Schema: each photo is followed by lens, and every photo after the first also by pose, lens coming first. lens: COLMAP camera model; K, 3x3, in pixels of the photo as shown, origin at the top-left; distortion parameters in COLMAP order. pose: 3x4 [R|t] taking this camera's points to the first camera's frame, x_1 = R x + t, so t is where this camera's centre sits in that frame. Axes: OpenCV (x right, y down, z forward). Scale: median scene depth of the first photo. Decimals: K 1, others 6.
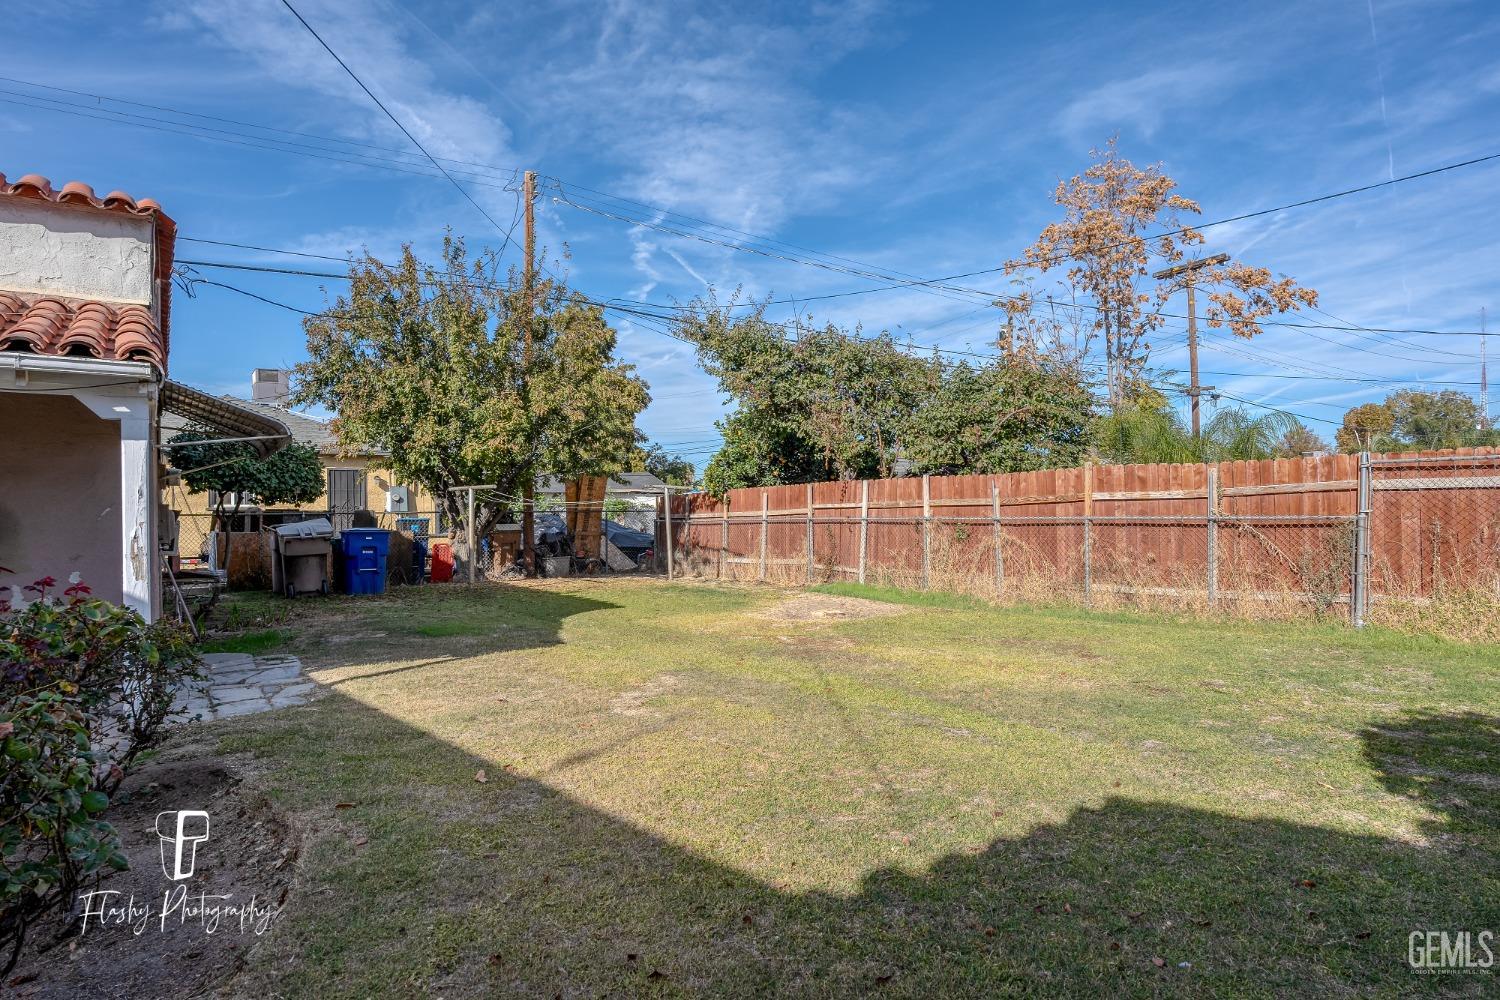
lens RADIAL K [[850.4, 0, 748.5], [0, 850.4, 505.5], [0, 0, 1]] dist [-0.002620, 0.000941]
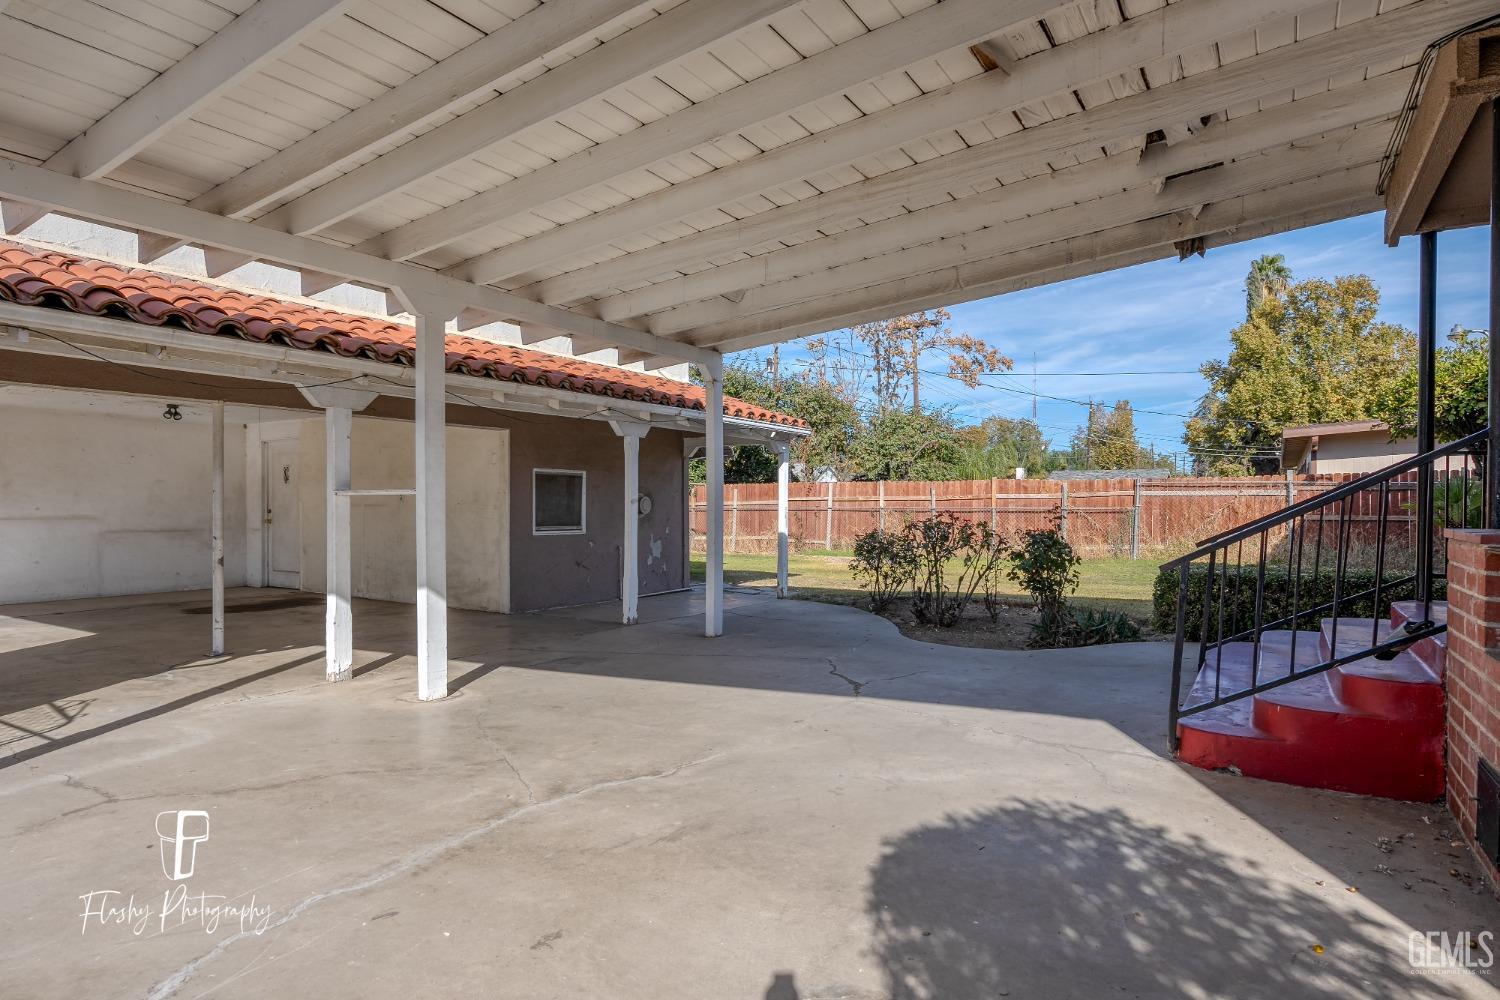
lens RADIAL K [[850.4, 0, 742.7], [0, 850.4, 505.6], [0, 0, 1]] dist [-0.002620, 0.000941]
pose [[0.920177, 0.010647, 0.391358, -0.782864], [-0.014435, 0.999873, 0.006740, 0.004920], [-0.391236, -0.011851, 0.920214, -0.439682]]
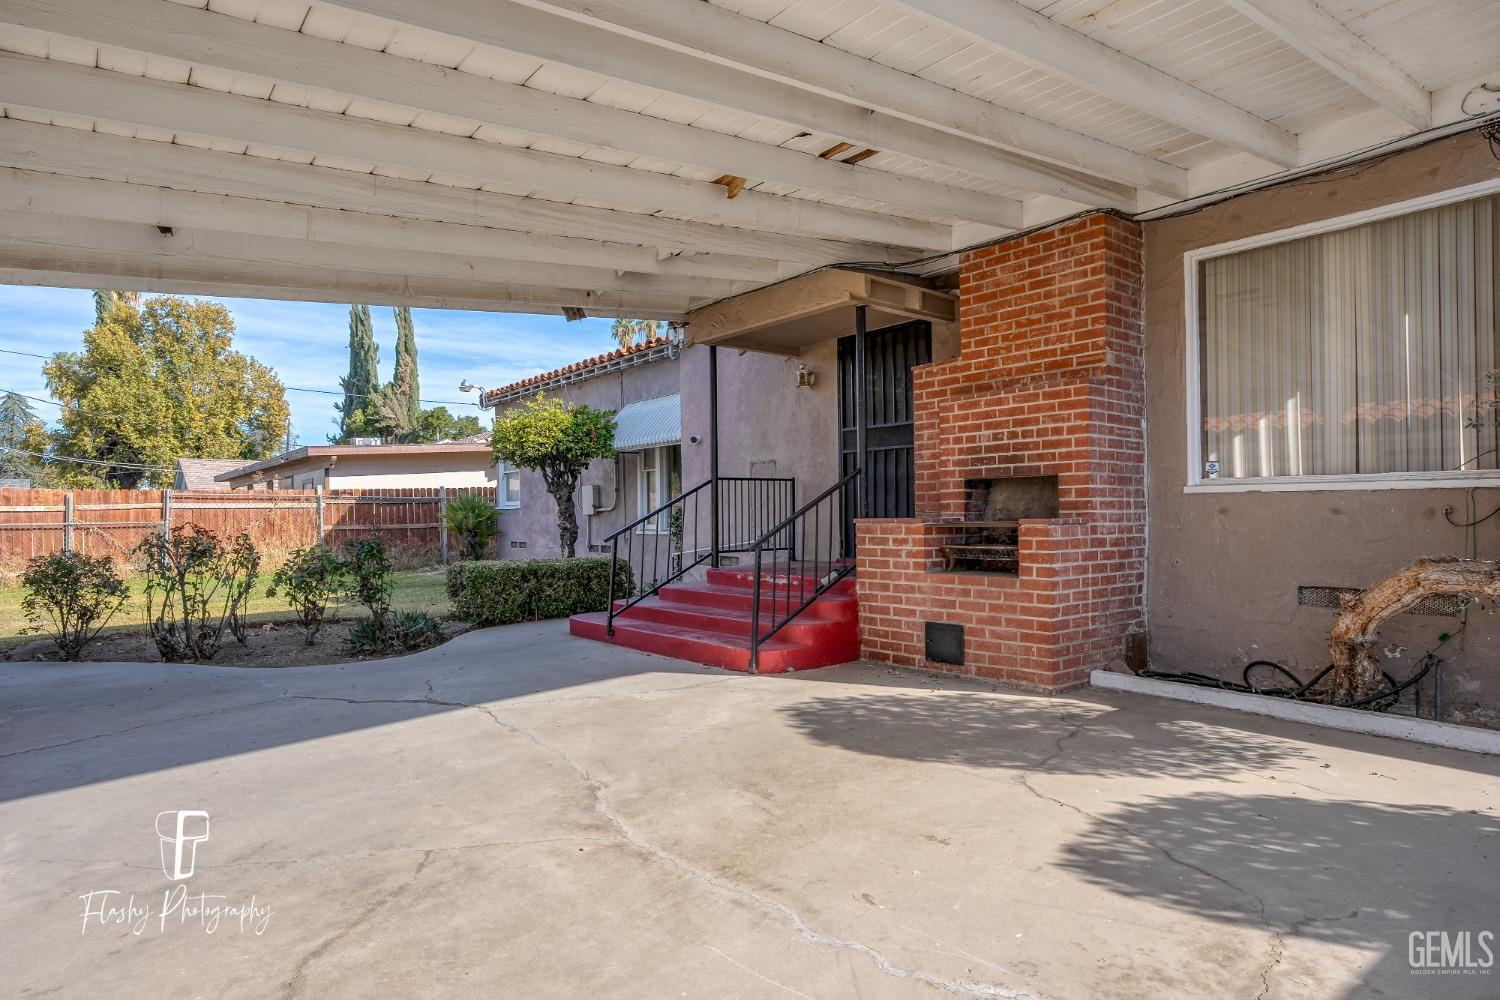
lens RADIAL K [[850.4, 0, 742.8], [0, 850.4, 502.2], [0, 0, 1]] dist [-0.002620, 0.000941]
pose [[-0.079993, 0.024549, 0.996493, -1.022791], [0.002841, 0.999698, -0.024399, 0.014537], [-0.996791, 0.000879, -0.080039, -0.129292]]
